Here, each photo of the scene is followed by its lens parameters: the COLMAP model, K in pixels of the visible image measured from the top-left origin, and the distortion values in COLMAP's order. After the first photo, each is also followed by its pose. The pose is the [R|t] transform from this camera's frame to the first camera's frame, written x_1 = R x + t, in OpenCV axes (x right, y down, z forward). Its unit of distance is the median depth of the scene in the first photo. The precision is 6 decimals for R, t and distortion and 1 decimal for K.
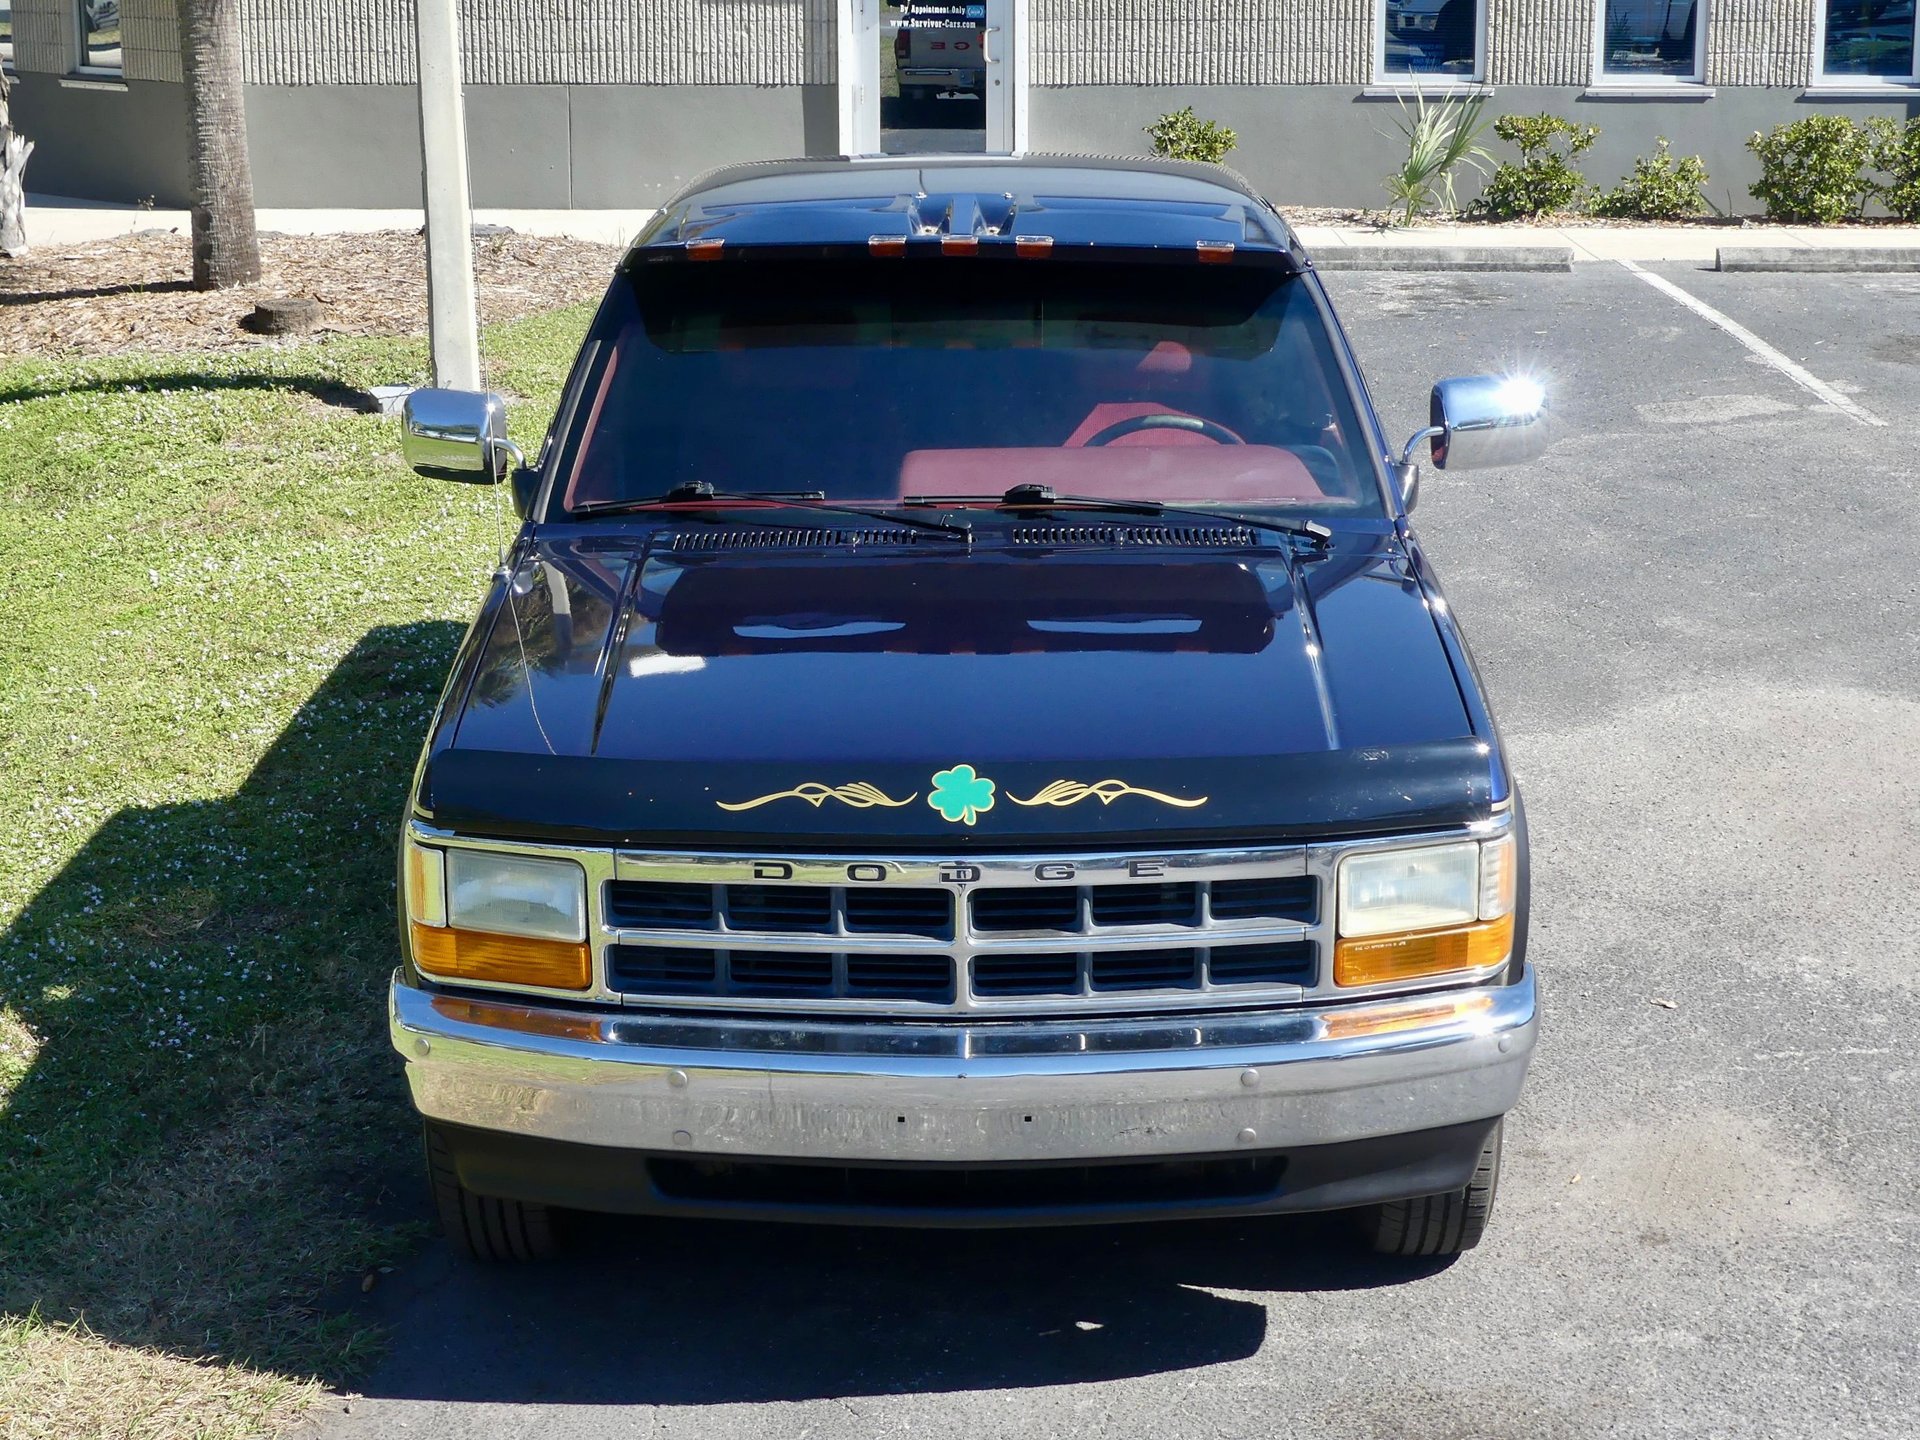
lens RADIAL K [[3340.5, 0, 957.5], [0, 3340.5, 936.3], [0, 0, 1]] dist [-0.029939, 0.012323]
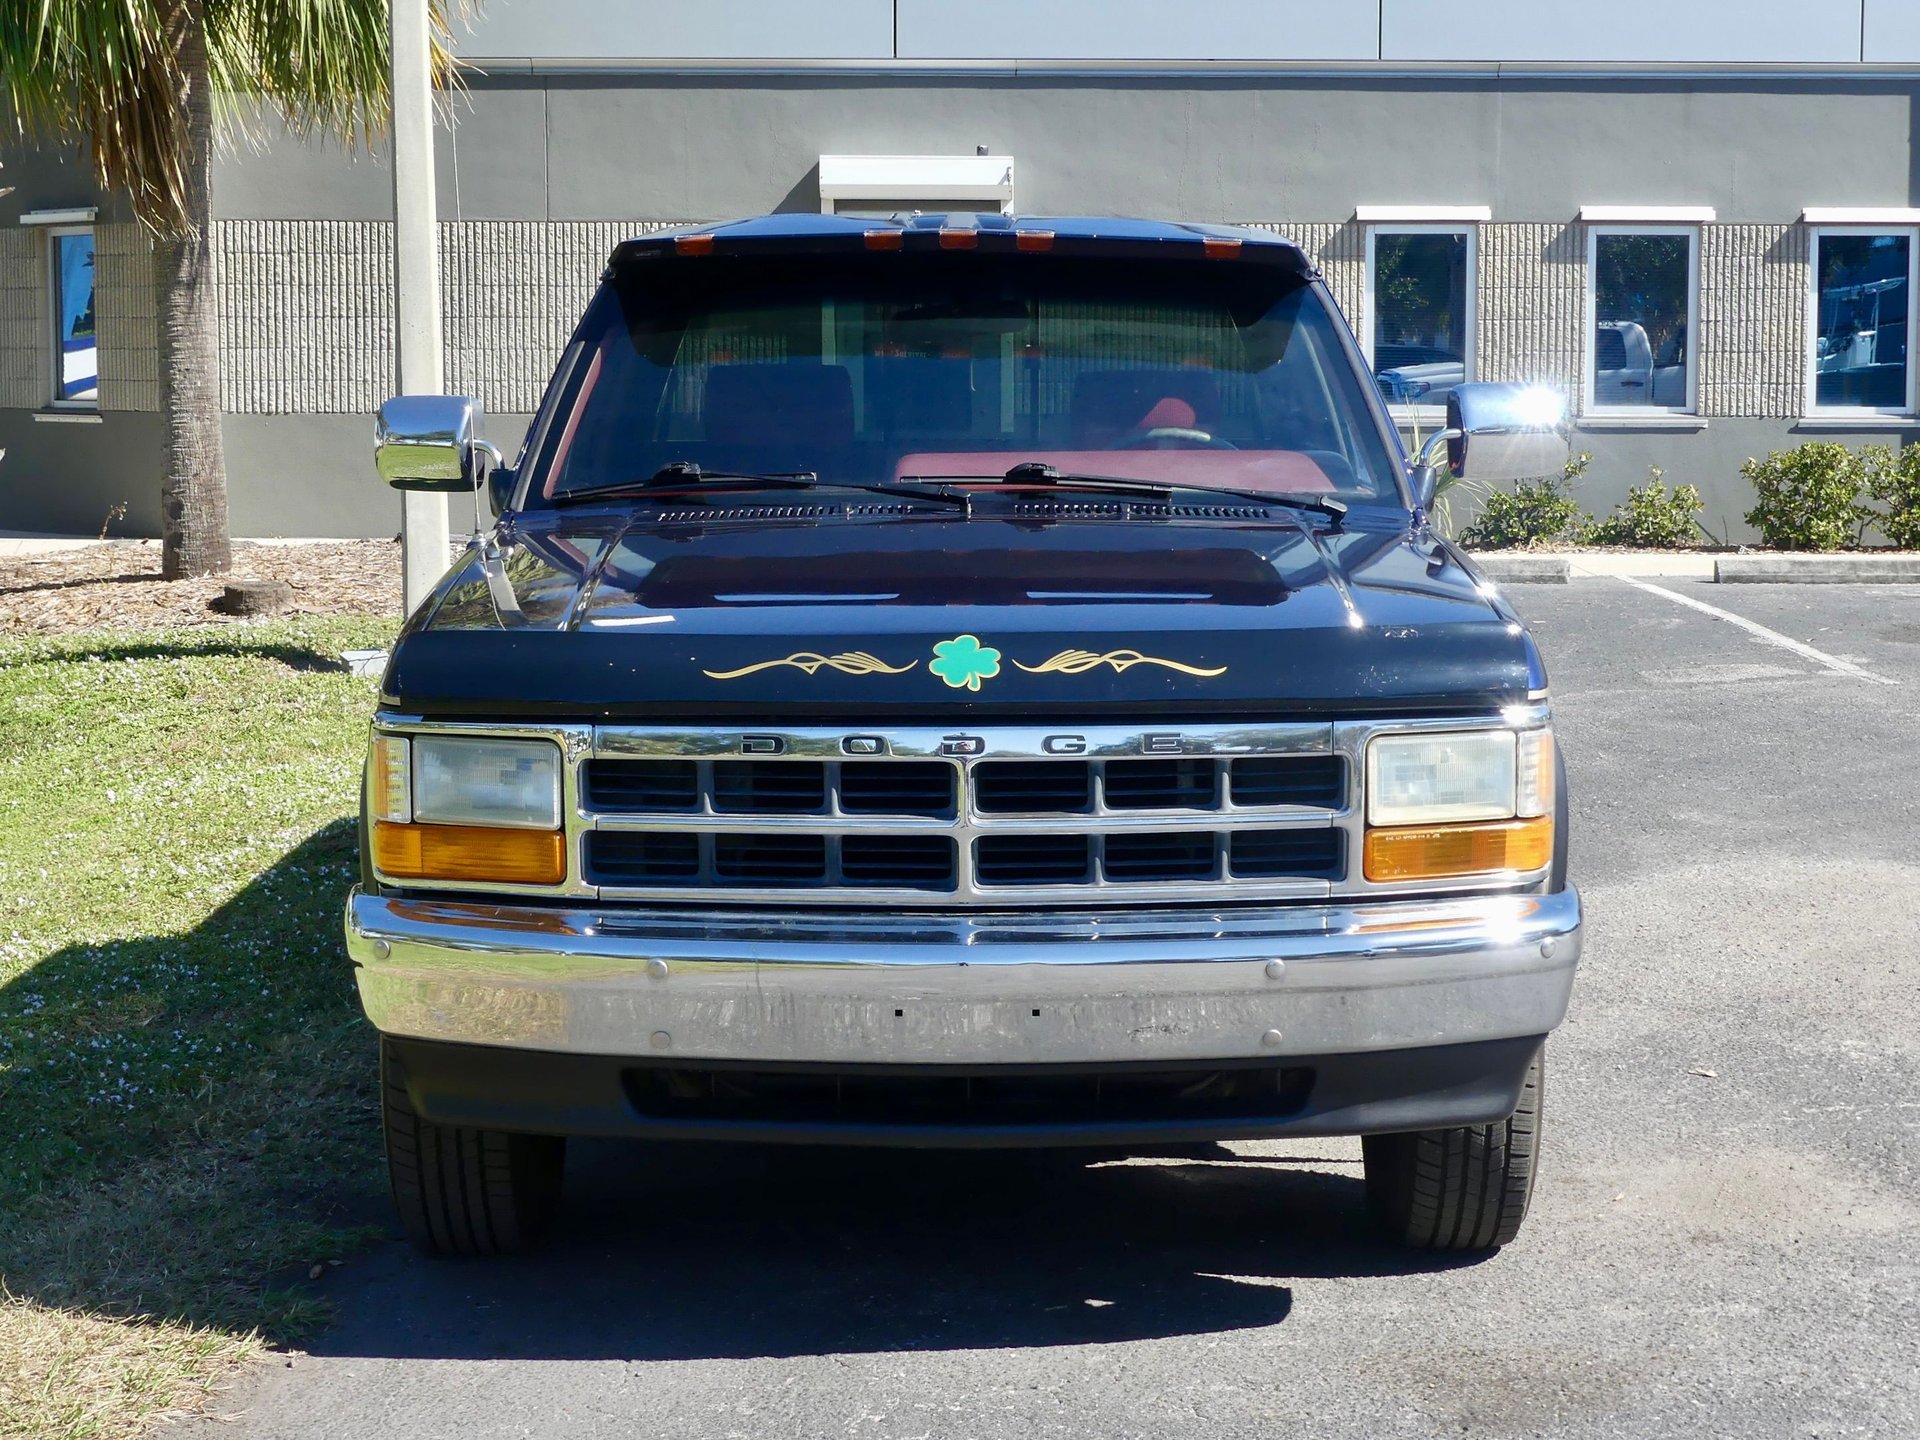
lens RADIAL K [[3435.3, 0, 963.9], [0, 3435.3, 931.8], [0, 0, 1]] dist [-0.035728, 0.094895]
pose [[0.999963, 0.002922, 0.008146, -0.005272], [-0.001762, 0.990302, -0.138923, 0.131706], [-0.008473, 0.138904, 0.990270, 0.043902]]
